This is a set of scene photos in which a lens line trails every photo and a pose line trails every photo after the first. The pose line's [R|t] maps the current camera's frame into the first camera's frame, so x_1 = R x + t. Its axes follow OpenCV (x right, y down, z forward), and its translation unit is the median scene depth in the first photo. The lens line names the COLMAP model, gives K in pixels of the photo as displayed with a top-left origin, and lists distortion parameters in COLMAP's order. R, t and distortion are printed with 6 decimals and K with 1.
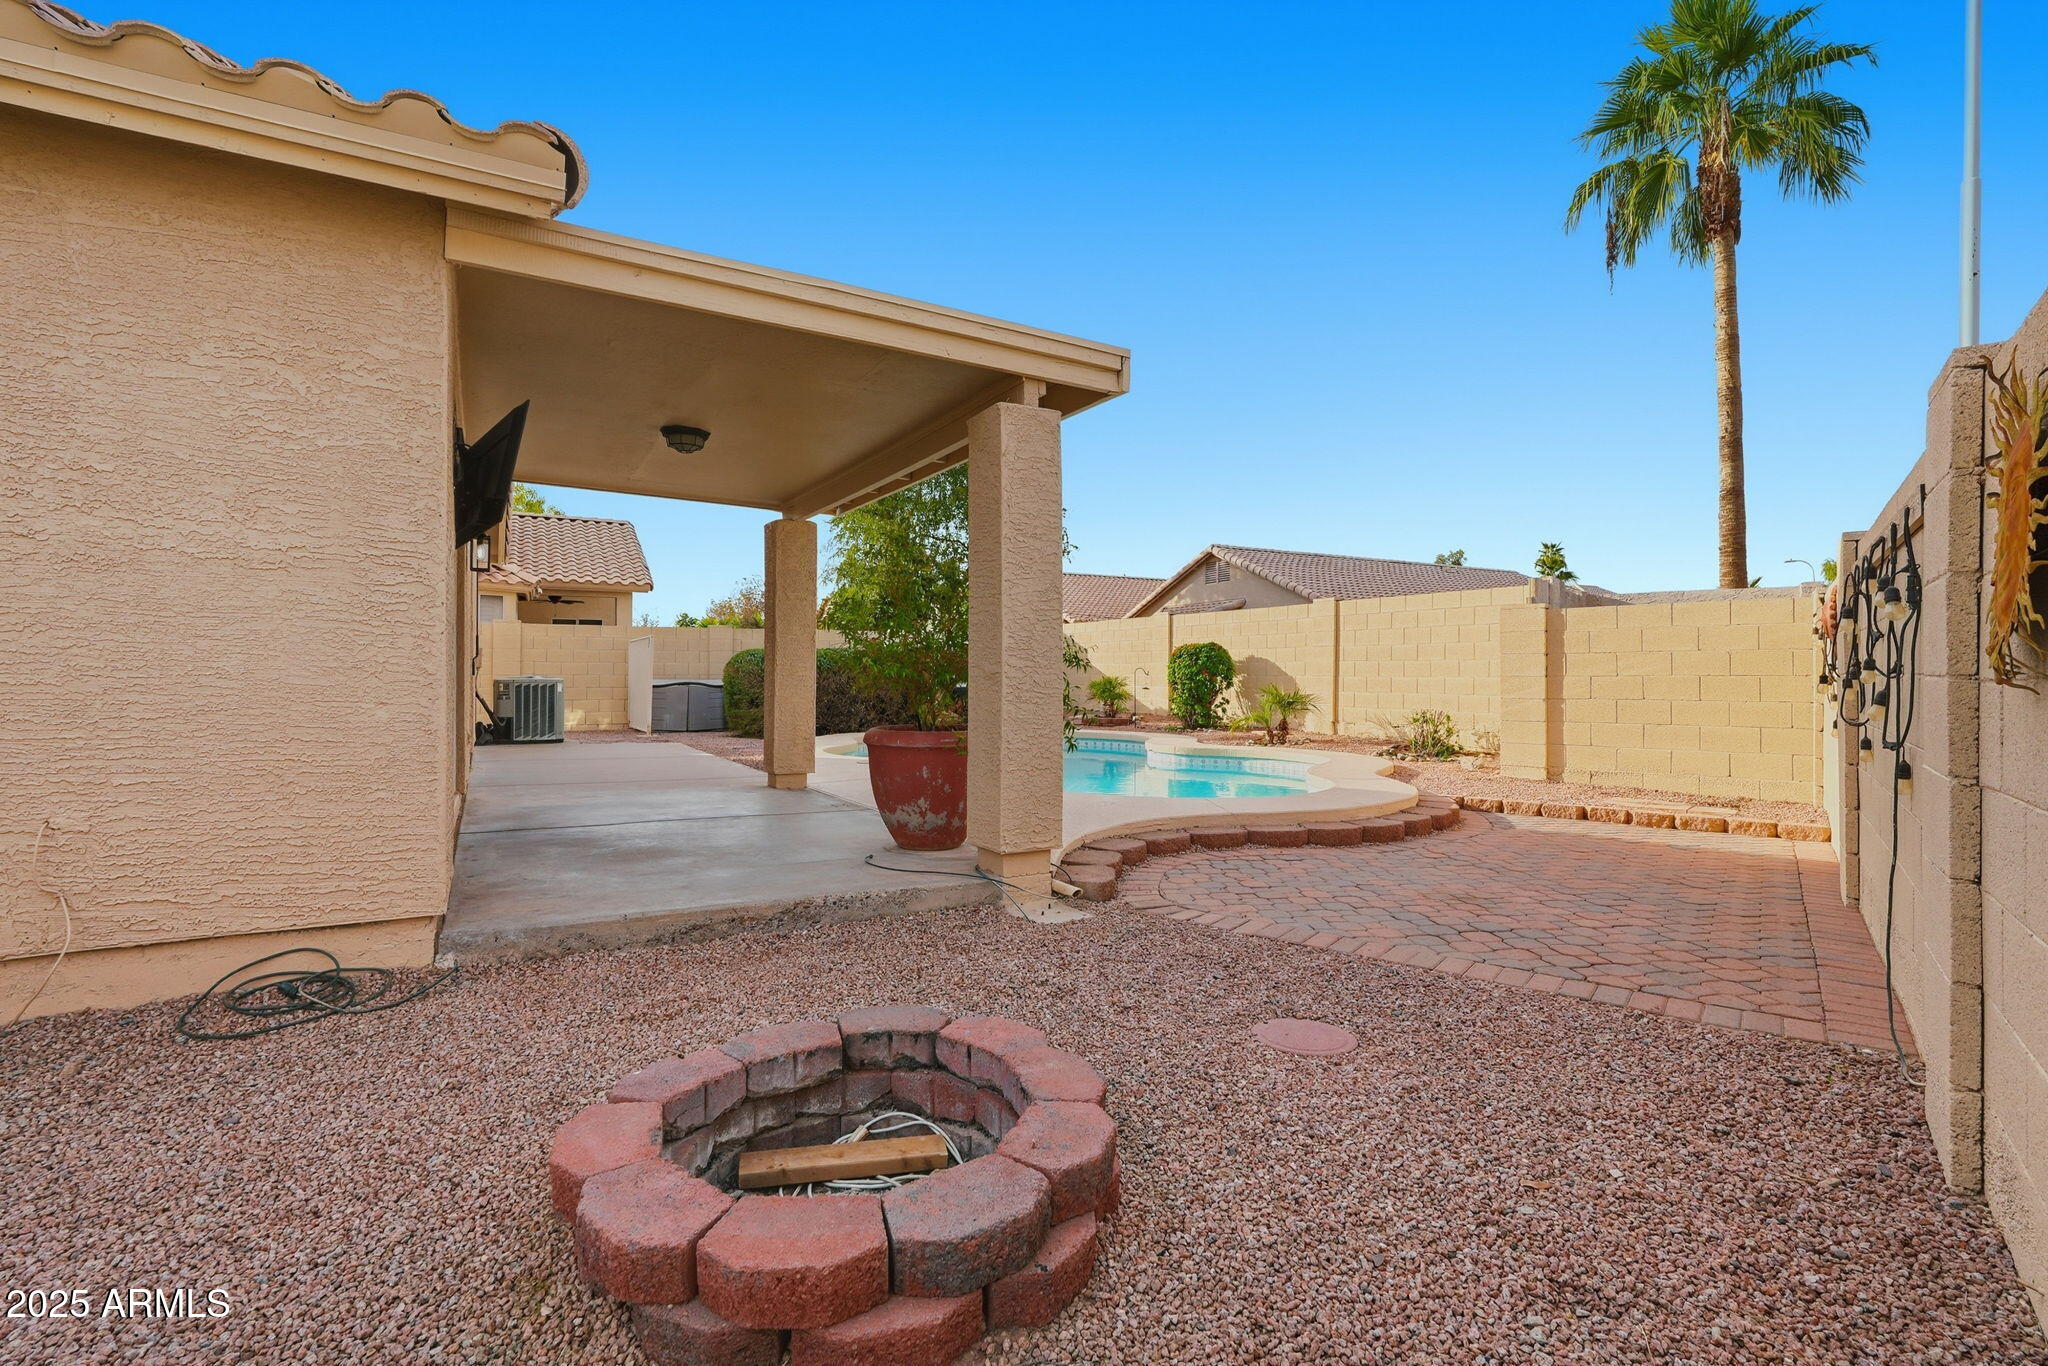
lens RADIAL K [[949.8, 0, 1060.3], [0, 949.8, 681.7], [0, 0, 1]] dist [-0.000601, 0.000185]
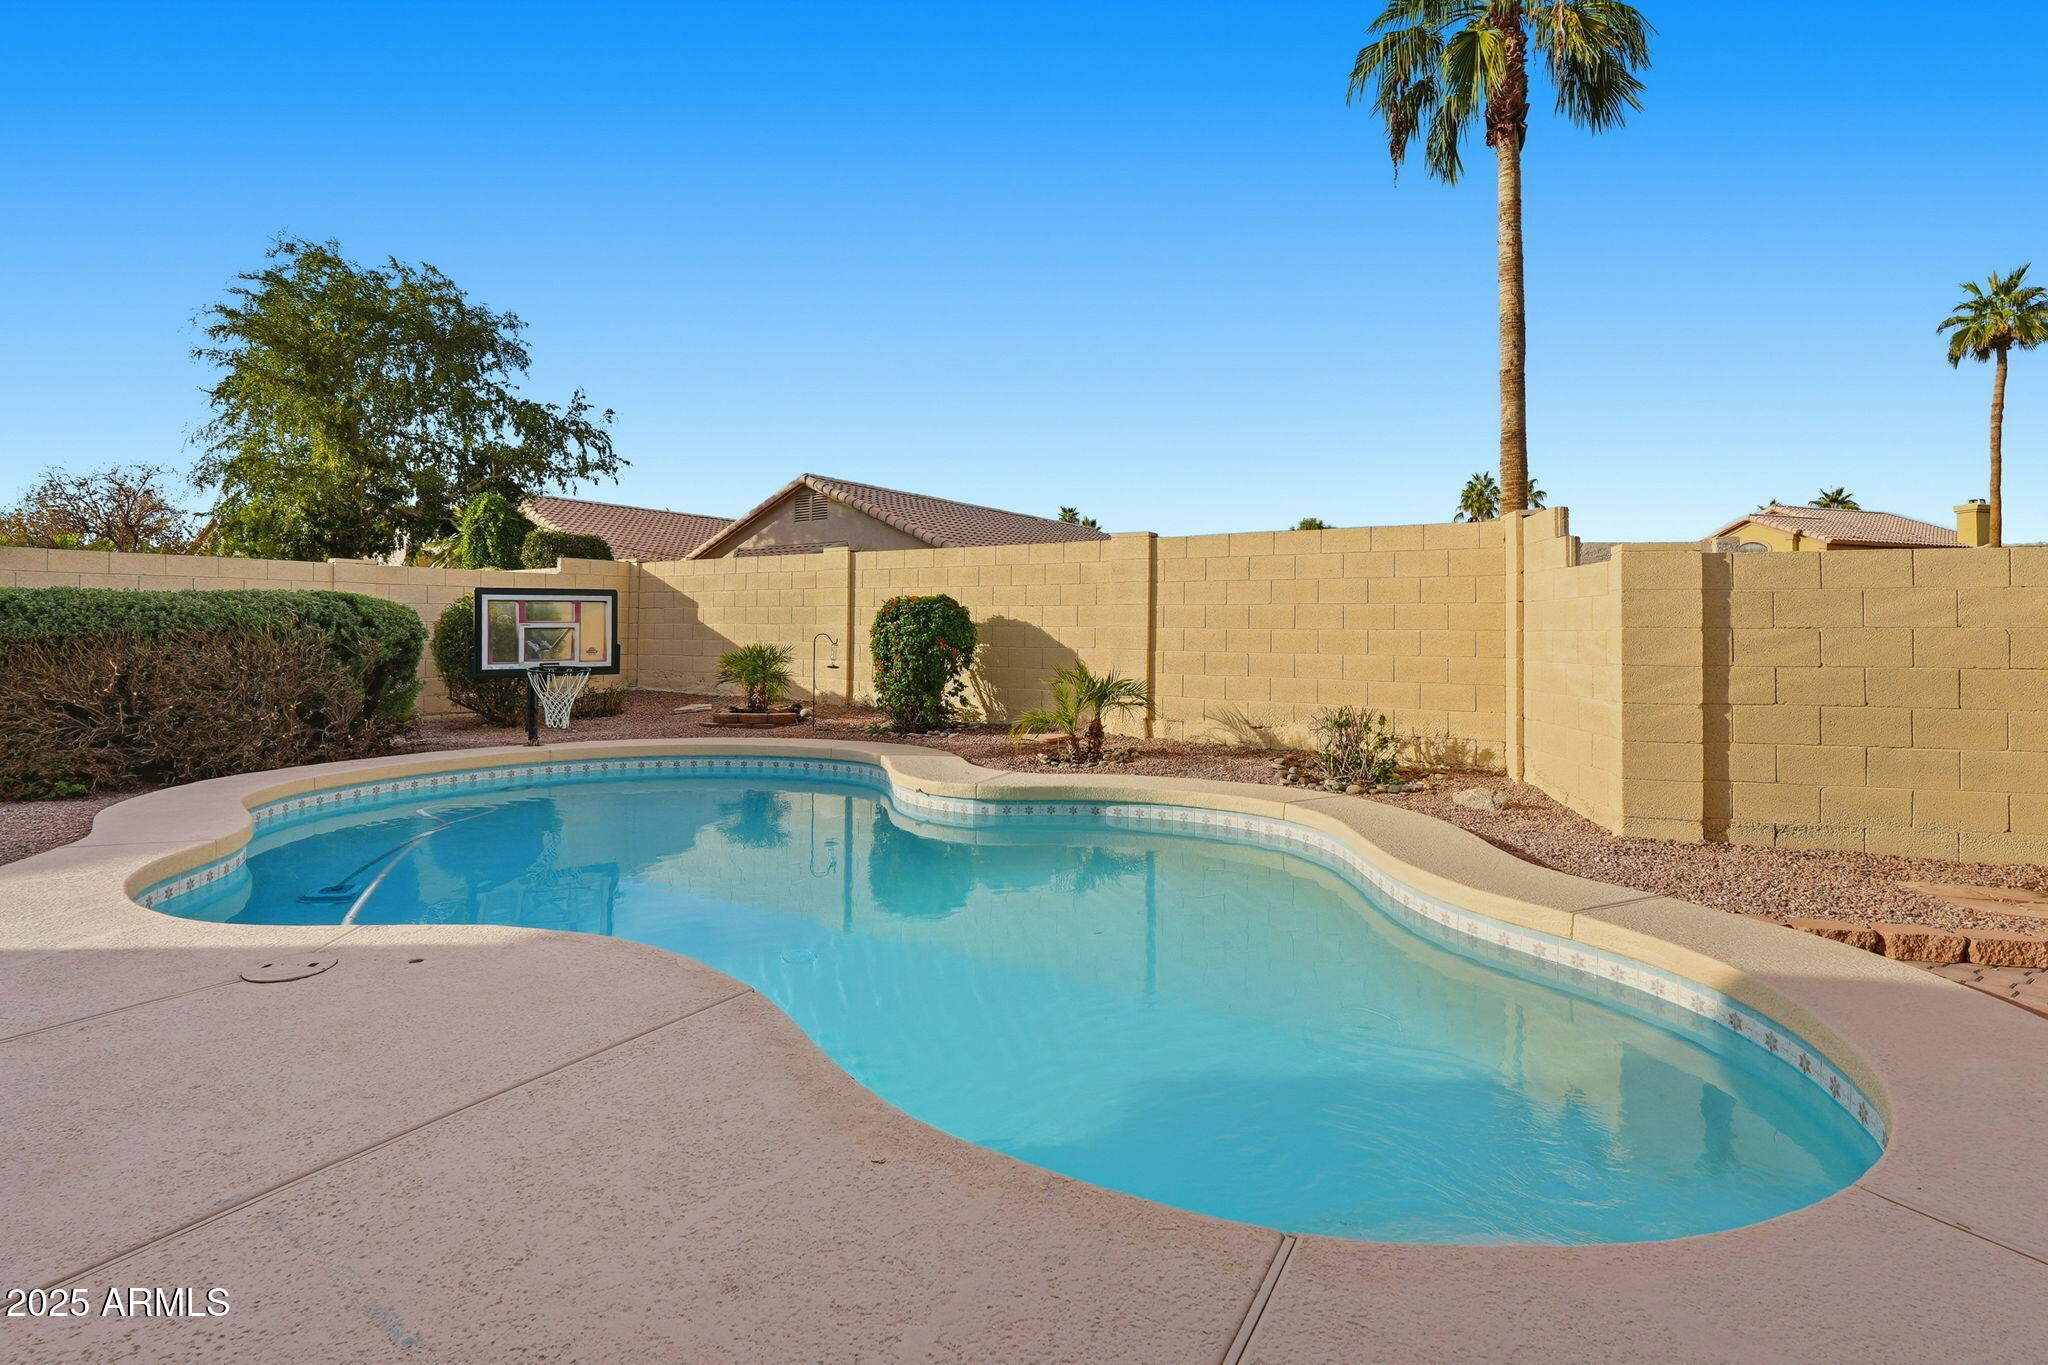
lens RADIAL K [[967.2, 0, 1022.3], [0, 967.2, 612.4], [0, 0, 1]] dist [-0.000236, 0.000502]
pose [[0.898365, 0.012744, 0.439065, -0.079882], [-0.002815, 0.999726, -0.023259, -0.014431], [-0.439241, 0.019659, 0.898154, 0.385716]]
